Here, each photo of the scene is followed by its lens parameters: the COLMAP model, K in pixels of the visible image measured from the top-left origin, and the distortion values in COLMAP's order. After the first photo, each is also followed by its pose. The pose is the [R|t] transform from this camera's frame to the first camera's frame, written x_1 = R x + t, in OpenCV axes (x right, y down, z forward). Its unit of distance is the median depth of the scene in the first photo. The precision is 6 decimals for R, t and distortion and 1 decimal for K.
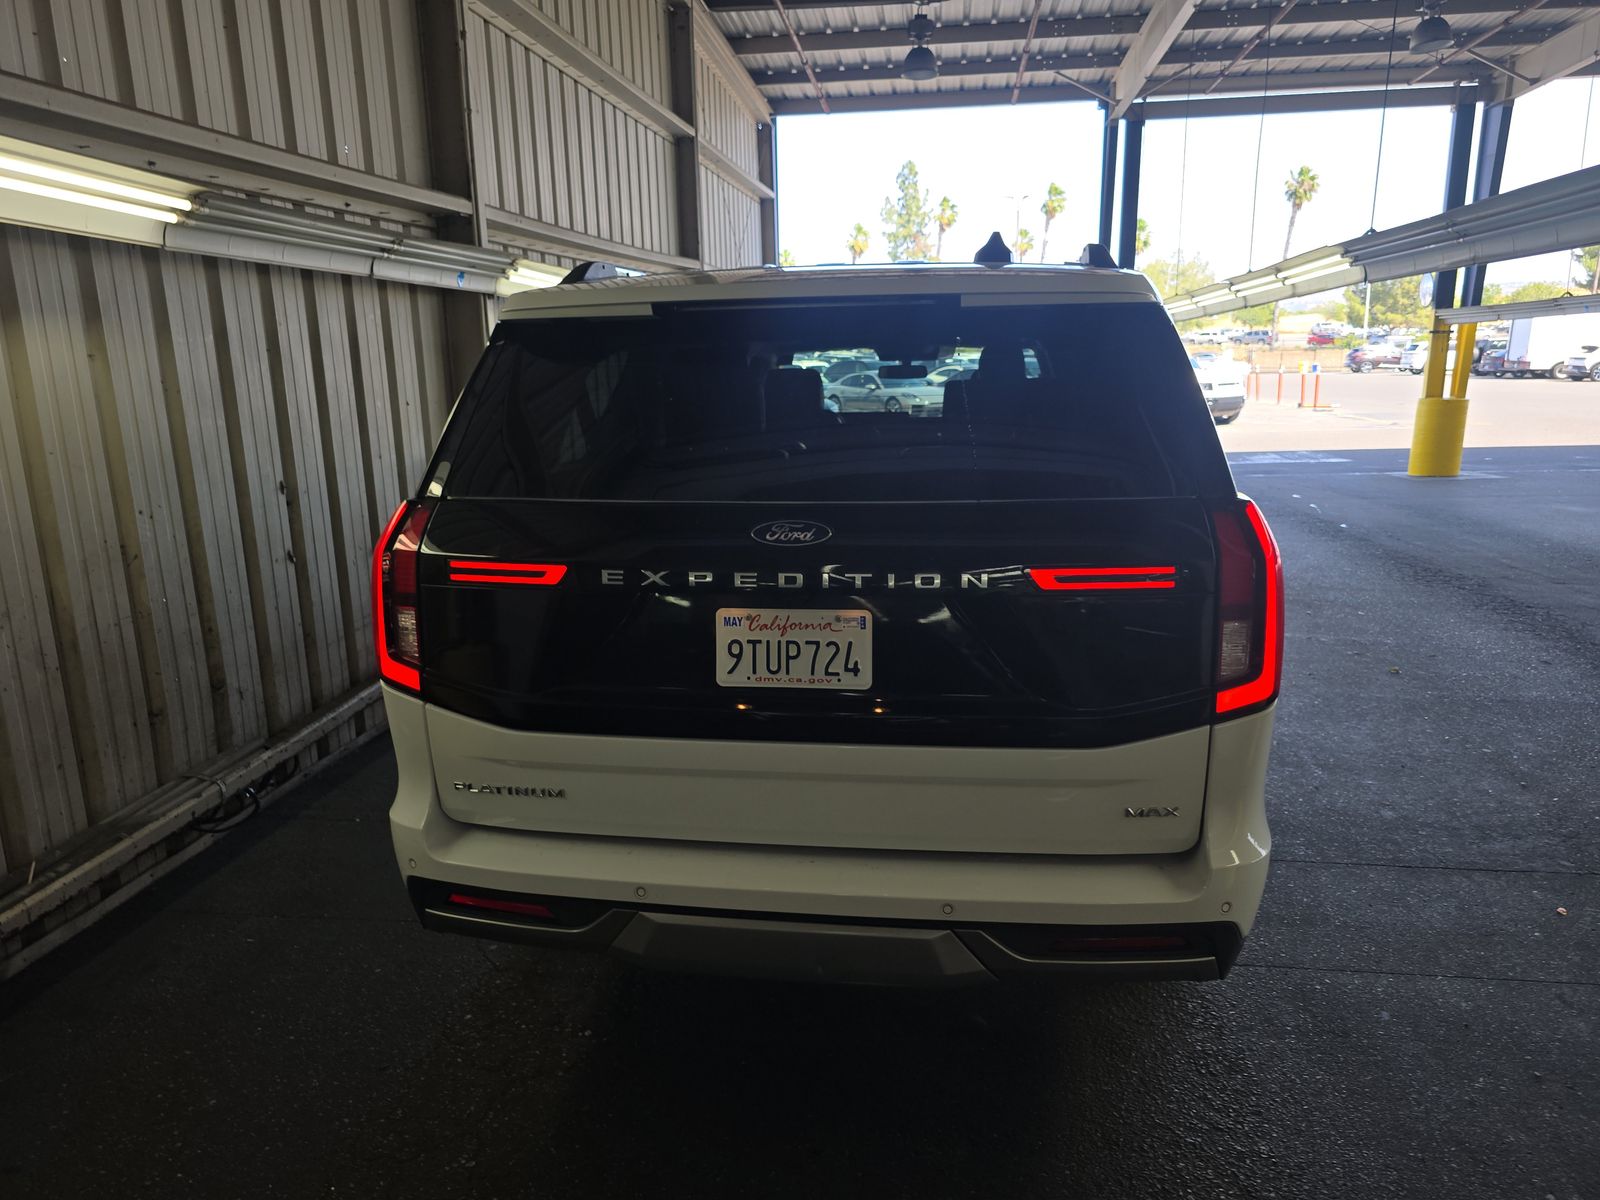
lens RADIAL K [[1129.1, 0, 809.4], [0, 1129.1, 603.1], [0, 0, 1]] dist [0.013197, -0.001649]
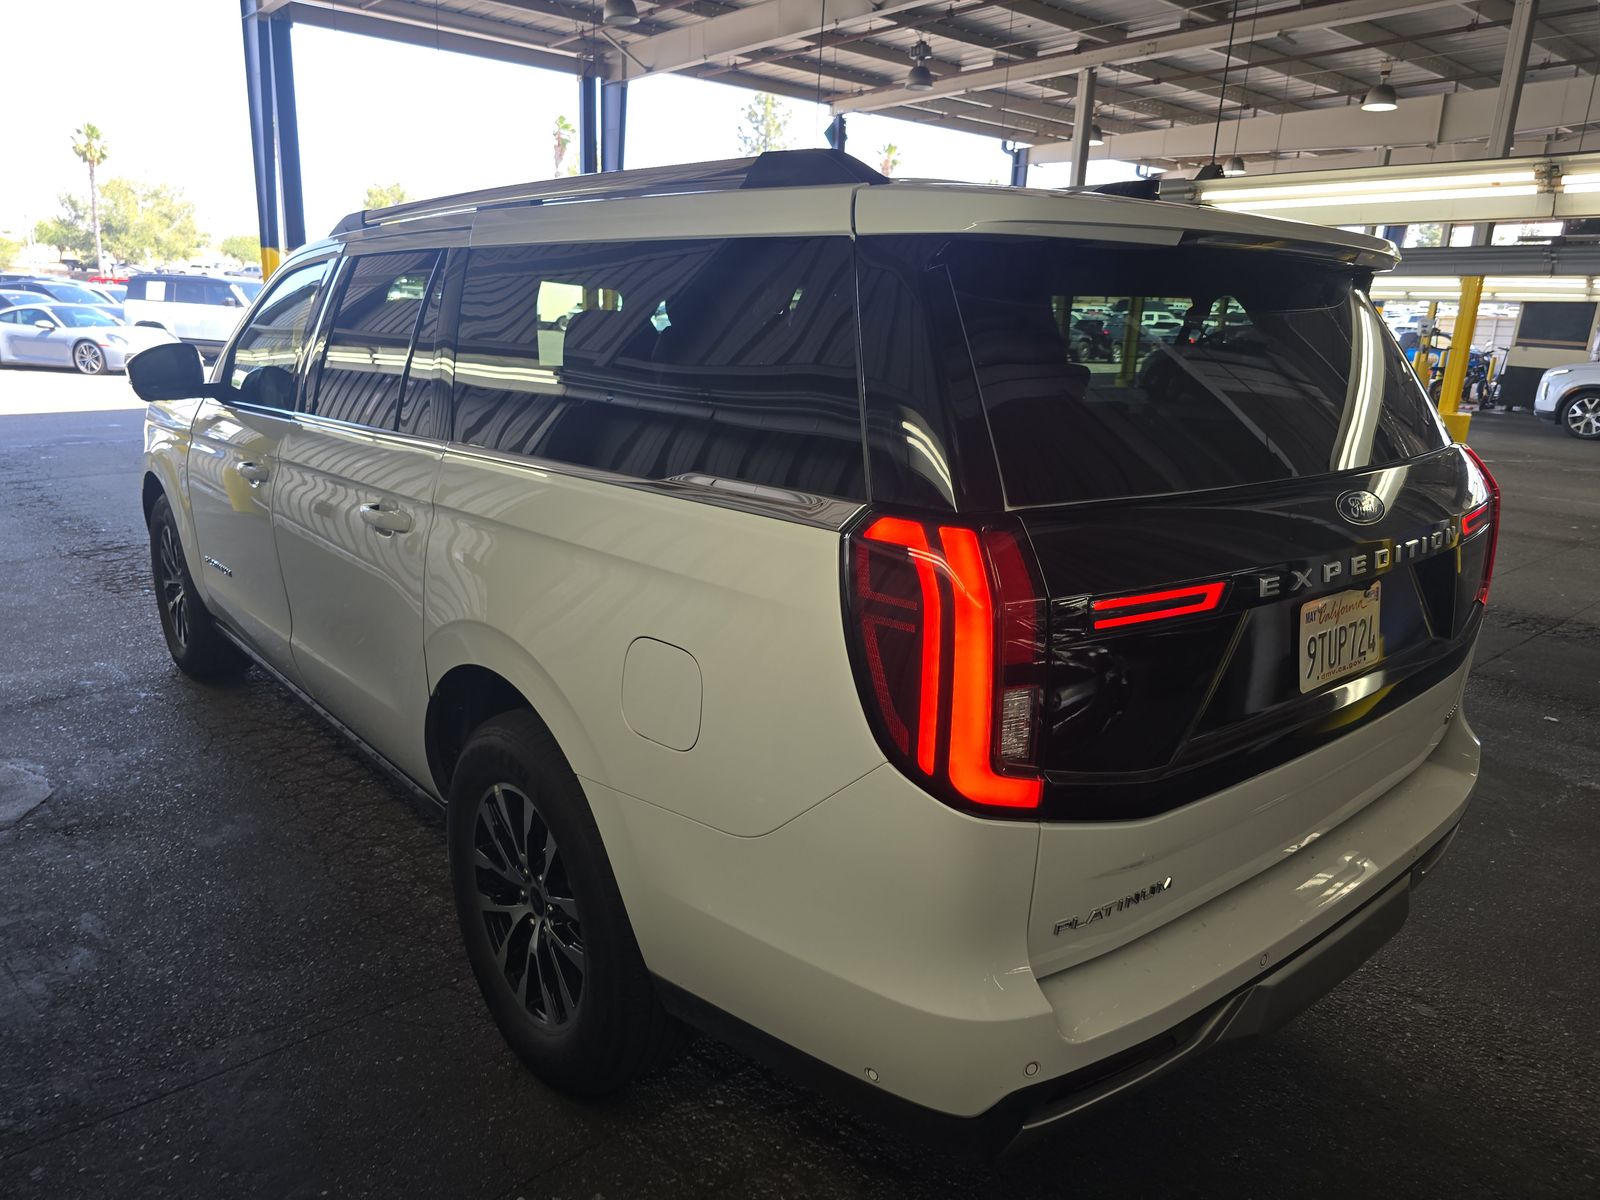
lens RADIAL K [[1129.1, 0, 798.1], [0, 1129.1, 603.8], [0, 0, 1]] dist [0.013197, -0.001649]
pose [[0.652100, -0.159809, 0.741098, -0.199190], [0.124802, 0.986823, 0.102982, -0.027187], [-0.747790, 0.025336, 0.663452, 0.148804]]
